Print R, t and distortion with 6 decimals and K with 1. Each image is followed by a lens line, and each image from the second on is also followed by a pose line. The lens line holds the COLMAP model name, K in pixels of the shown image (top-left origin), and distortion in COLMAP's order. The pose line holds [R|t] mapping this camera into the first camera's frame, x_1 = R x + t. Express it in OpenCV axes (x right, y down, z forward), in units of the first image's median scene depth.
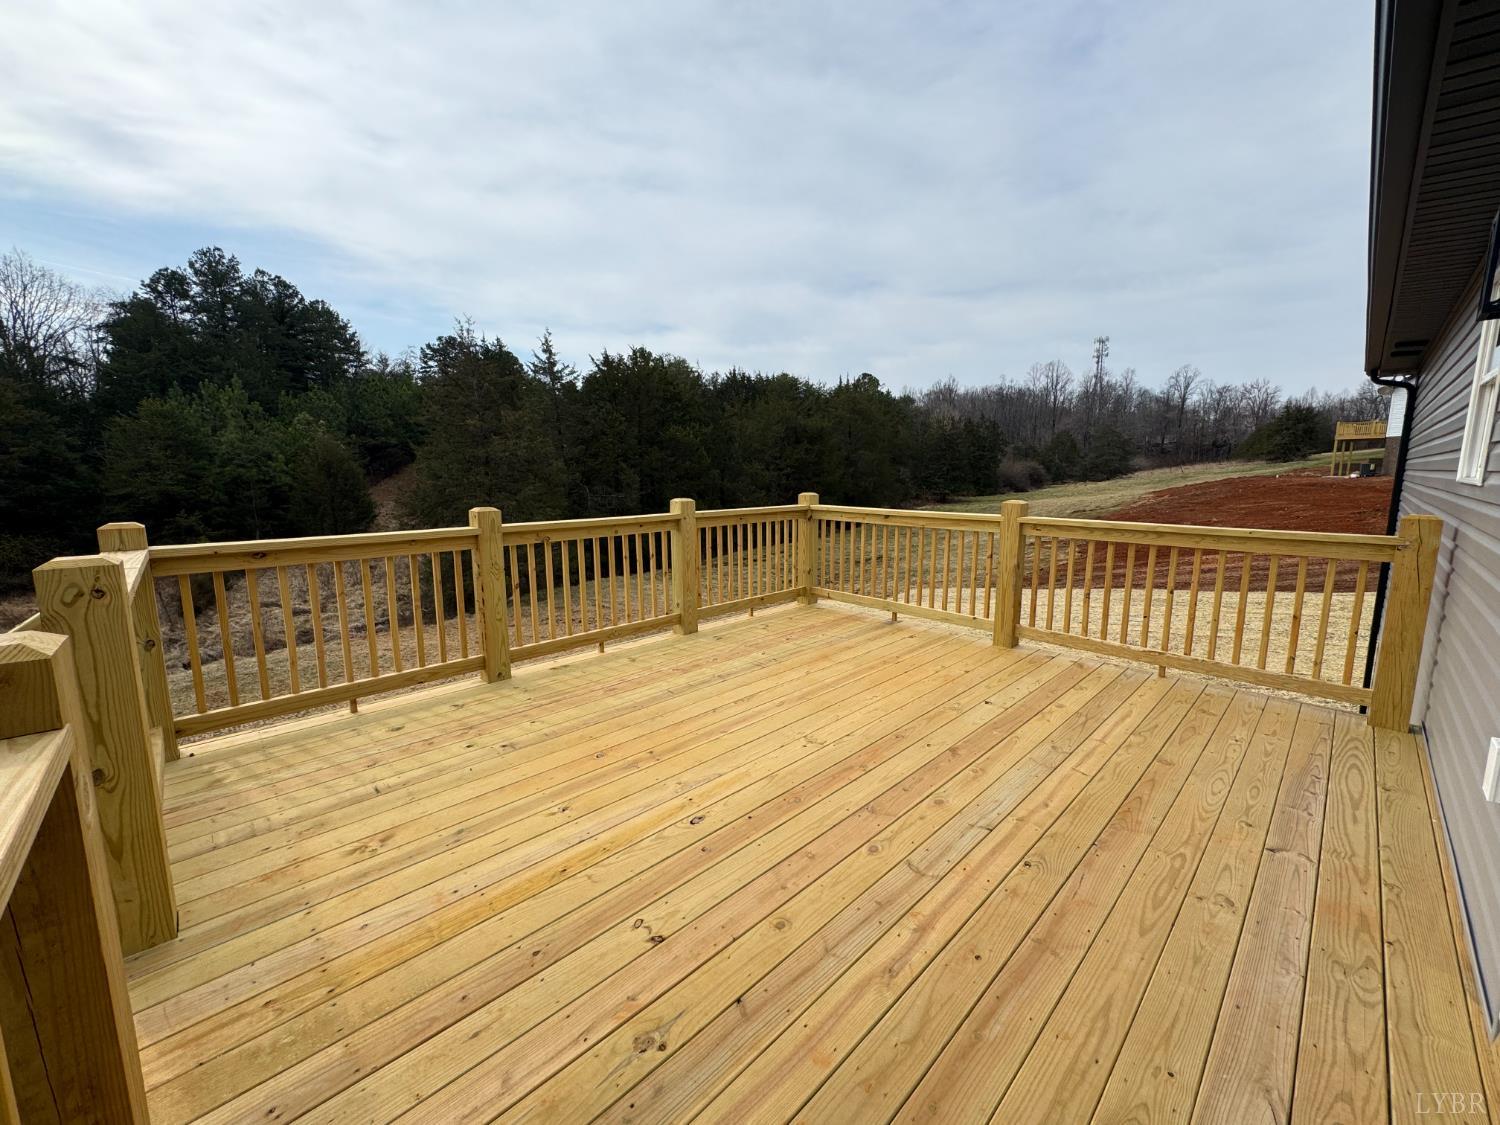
lens RADIAL K [[598.0, 0, 751.0], [0, 598.0, 560.3], [0, 0, 1]] dist [-0.002515, 0.000596]
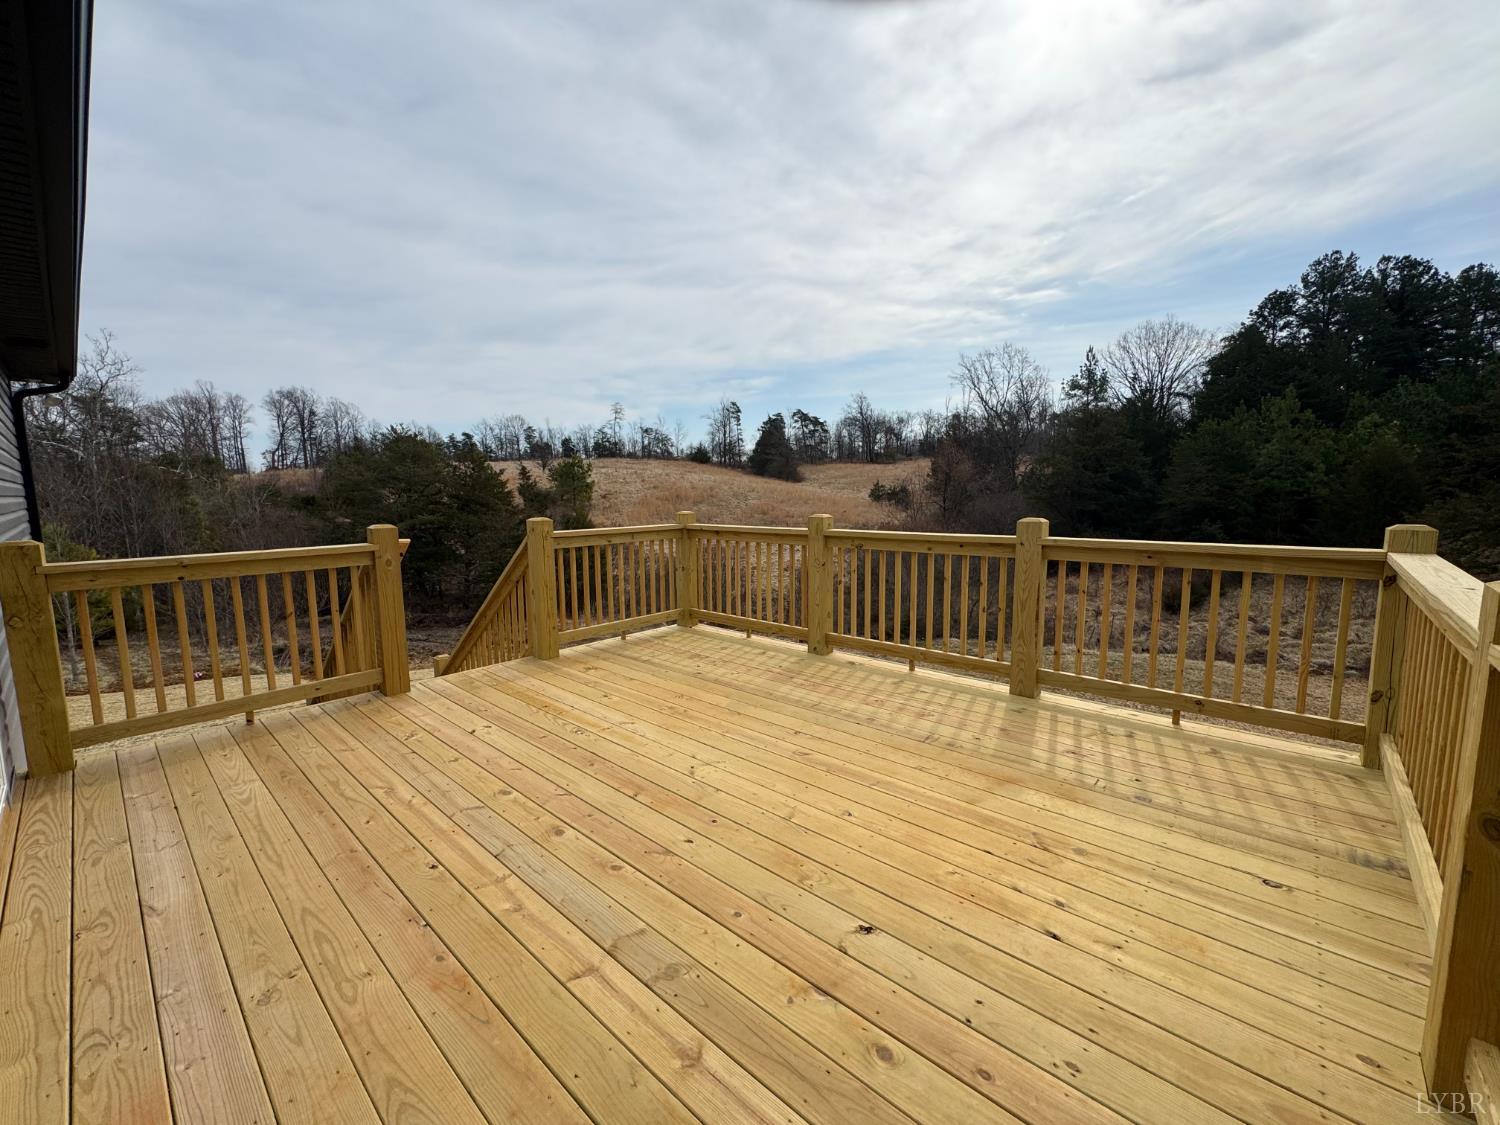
lens RADIAL K [[598.0, 0, 751.0], [0, 598.0, 560.3], [0, 0, 1]] dist [-0.002515, 0.000596]
pose [[0.068566, 0.117474, -0.990706, 0.635776], [-0.135966, 0.984878, 0.107372, -0.085838], [0.988338, 0.127340, 0.083501, 0.605009]]
